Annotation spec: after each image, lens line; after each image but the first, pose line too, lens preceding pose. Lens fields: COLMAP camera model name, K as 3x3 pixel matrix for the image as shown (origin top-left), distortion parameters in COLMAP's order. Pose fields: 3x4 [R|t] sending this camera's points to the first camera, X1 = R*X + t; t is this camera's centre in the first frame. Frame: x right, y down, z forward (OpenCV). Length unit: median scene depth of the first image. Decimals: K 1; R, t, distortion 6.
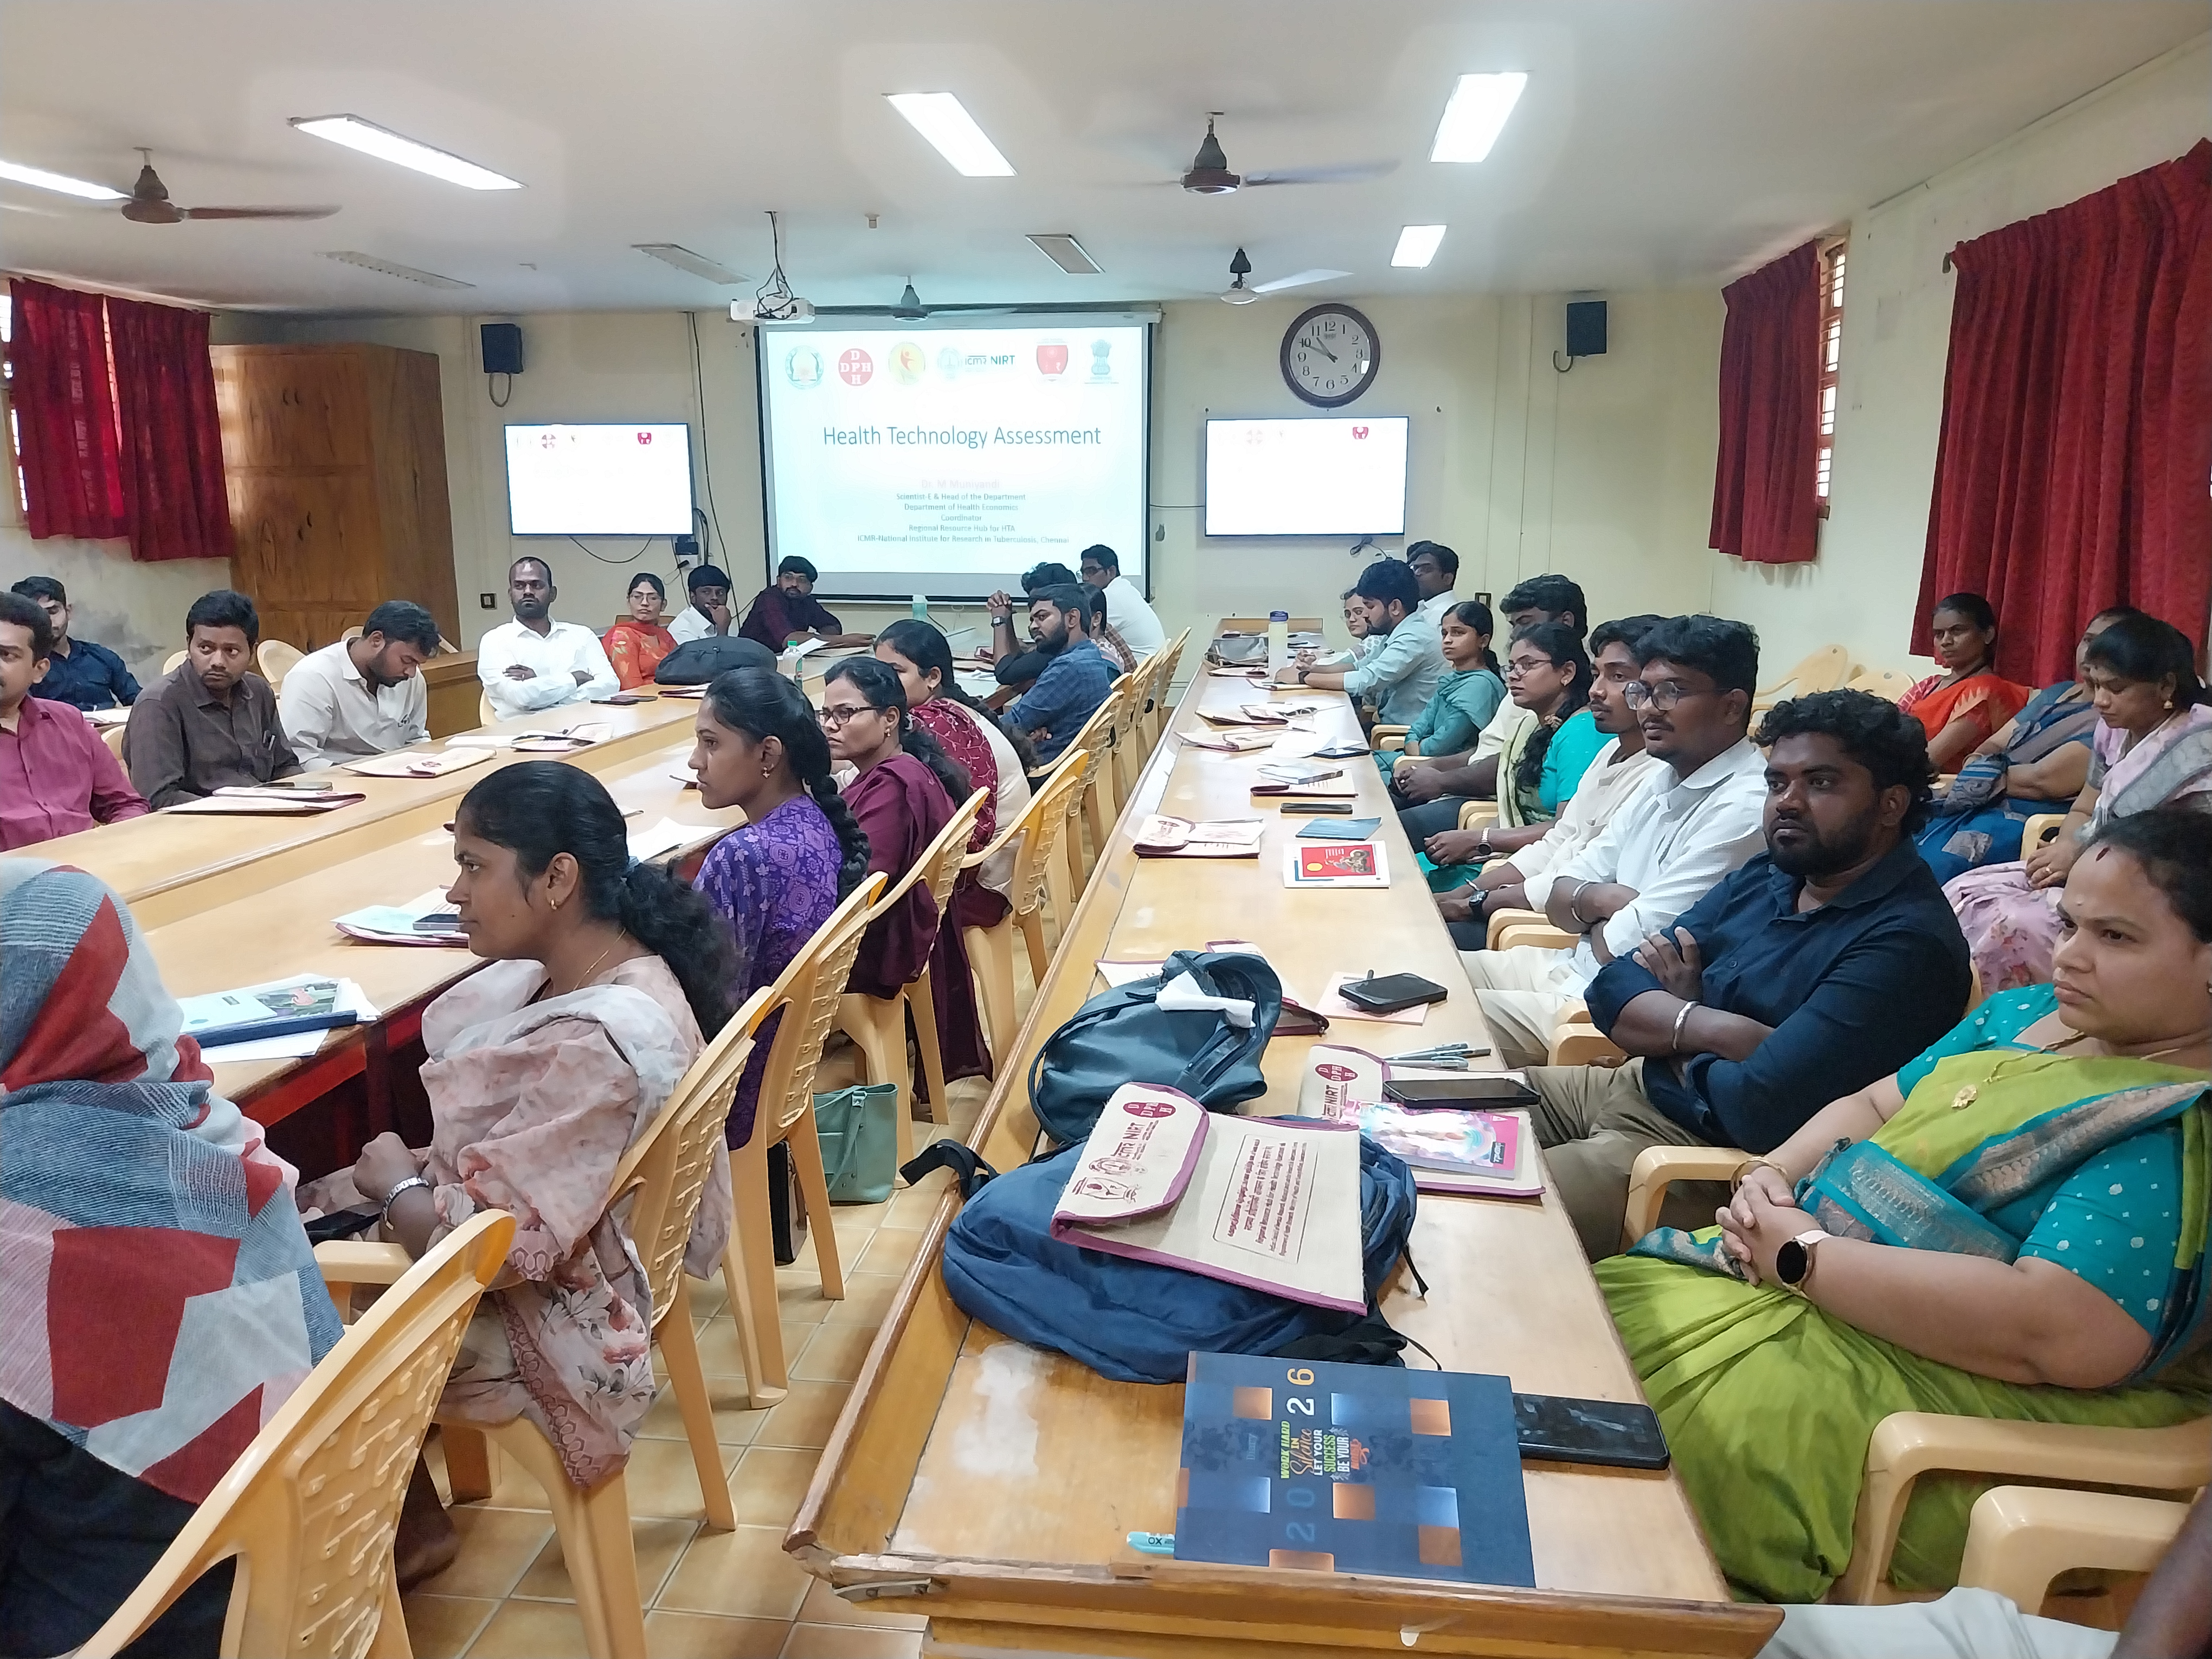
lens RADIAL K [[1673.0, 0, 1109.6], [0, 1673.0, 861.2], [0, 0, 1]] dist [0.044981, -0.076980]
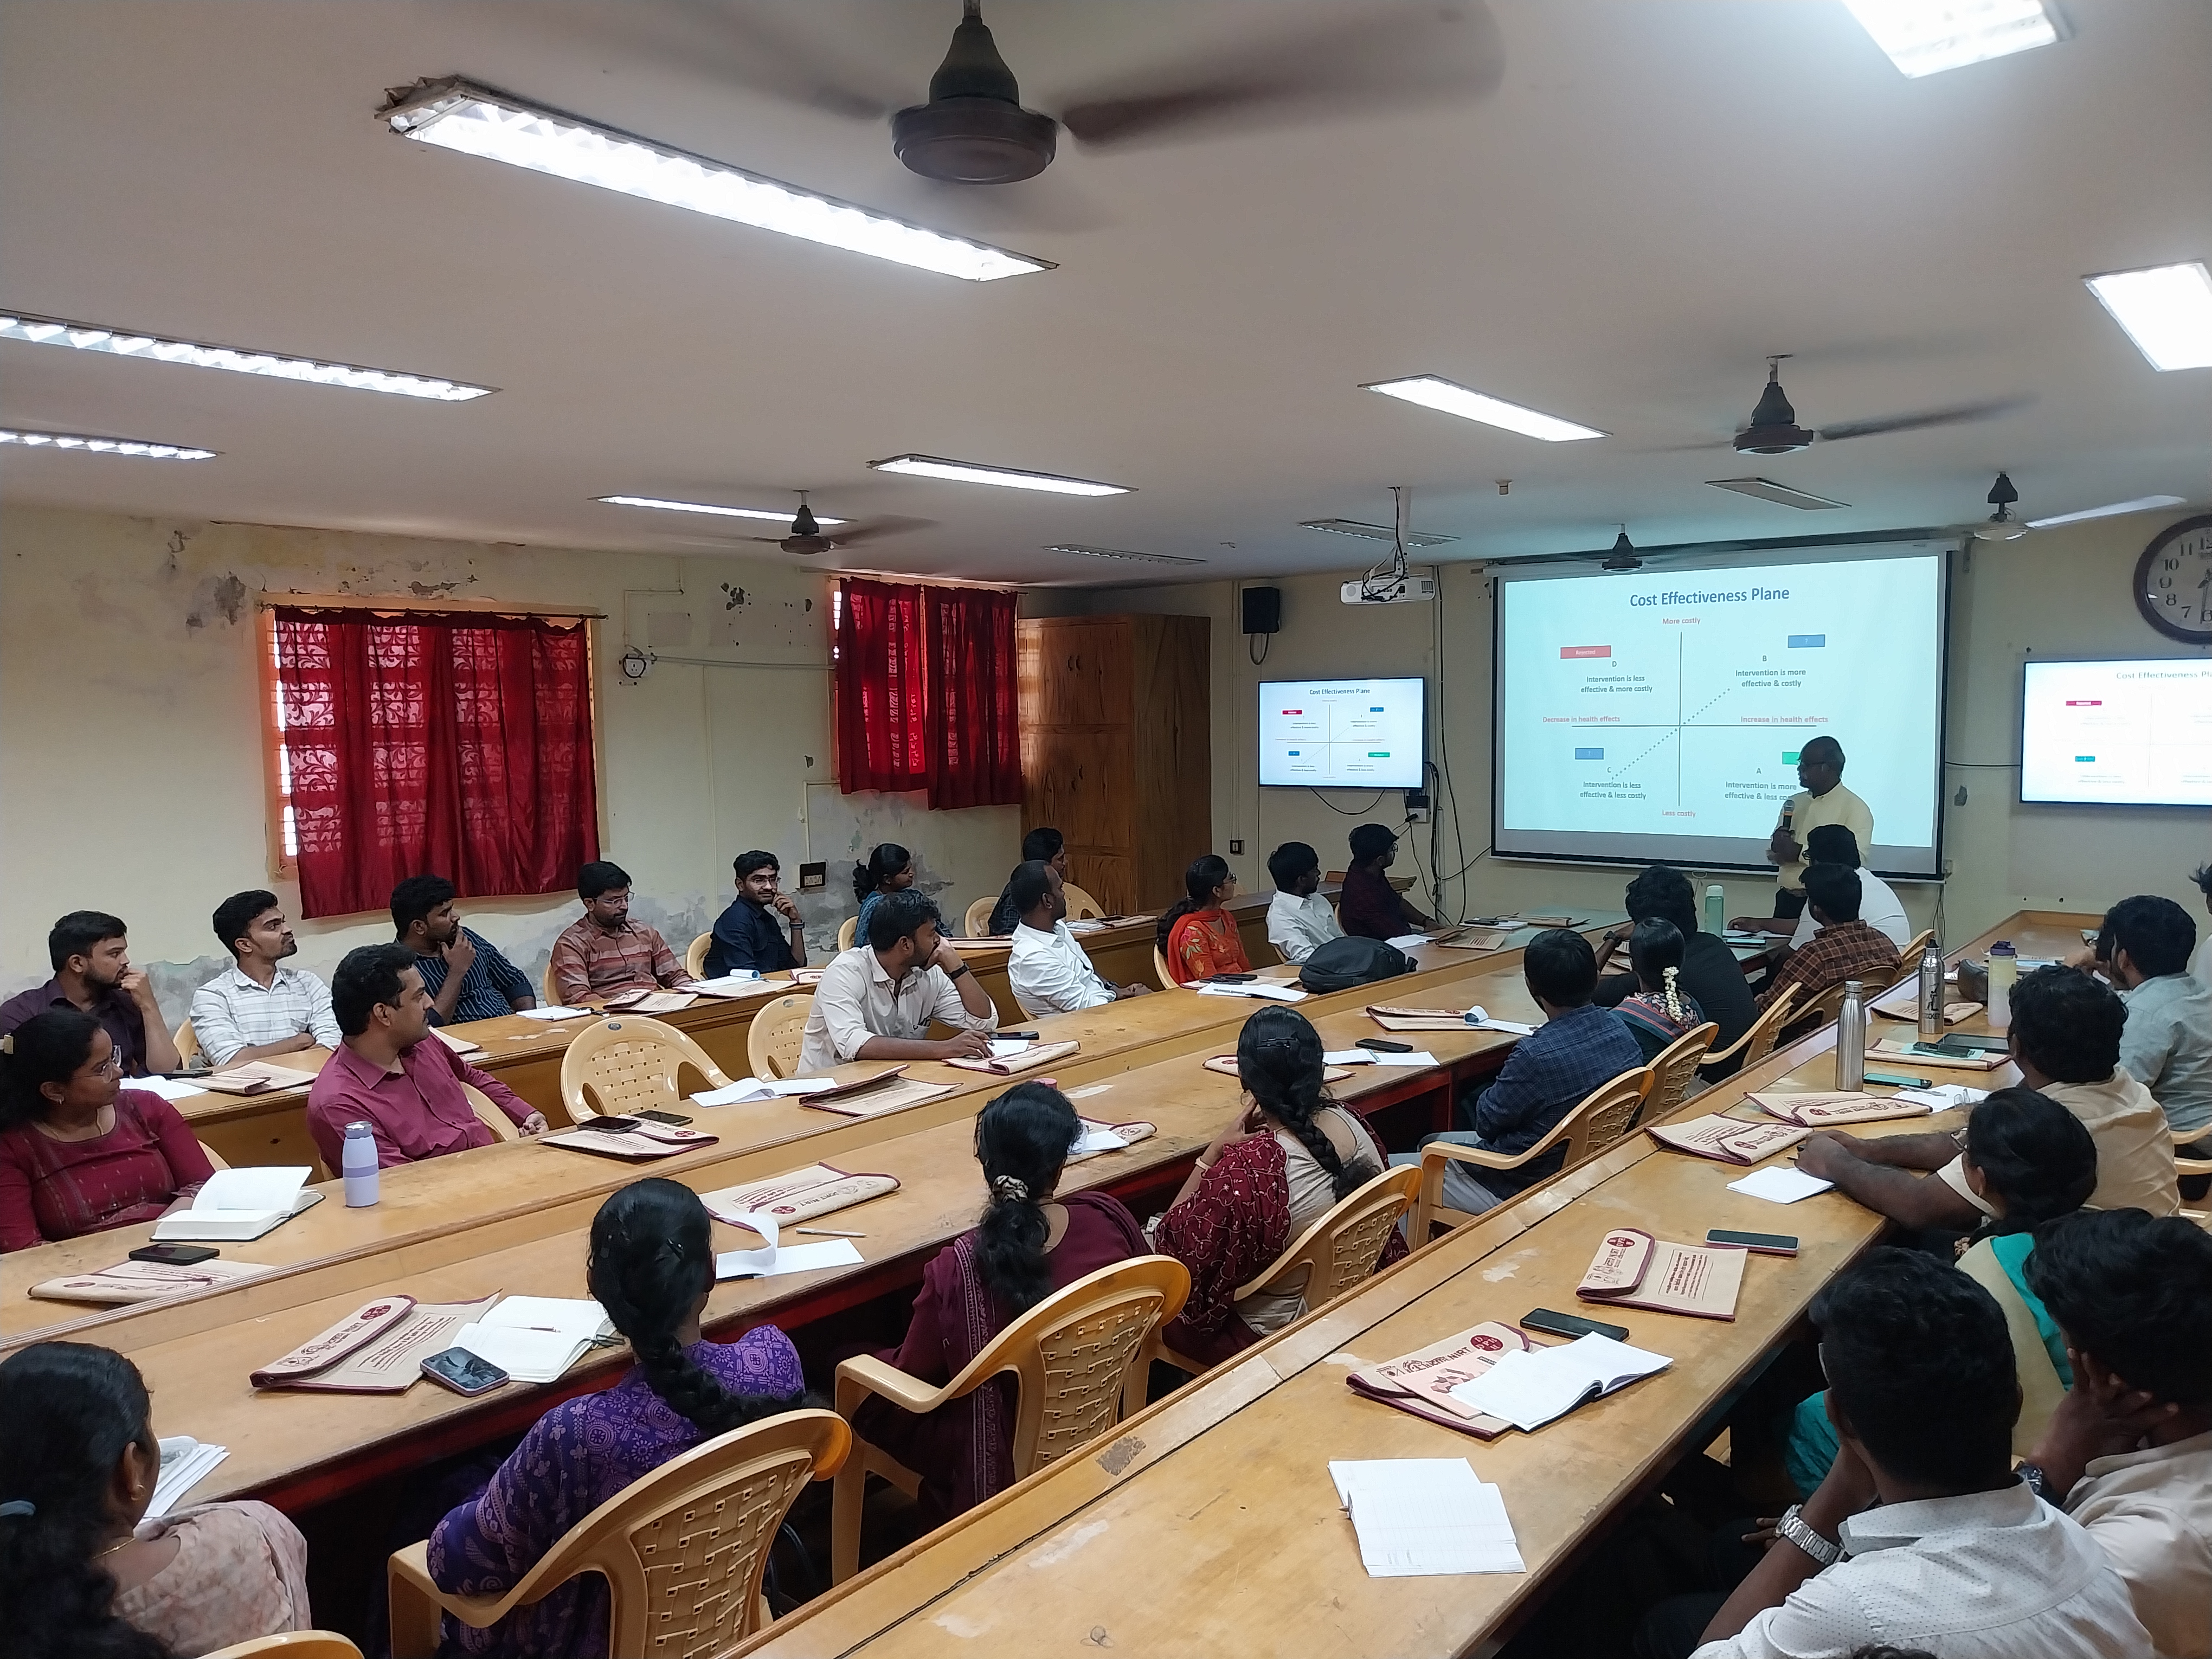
lens RADIAL K [[1673.0, 0, 1109.6], [0, 1673.0, 861.2], [0, 0, 1]] dist [0.044981, -0.076980]
pose [[0.854267, 0.039878, -0.518303, 0.106512], [-0.099648, 0.991125, -0.087983, -0.051978], [0.510195, 0.126809, 0.850659, 0.092760]]
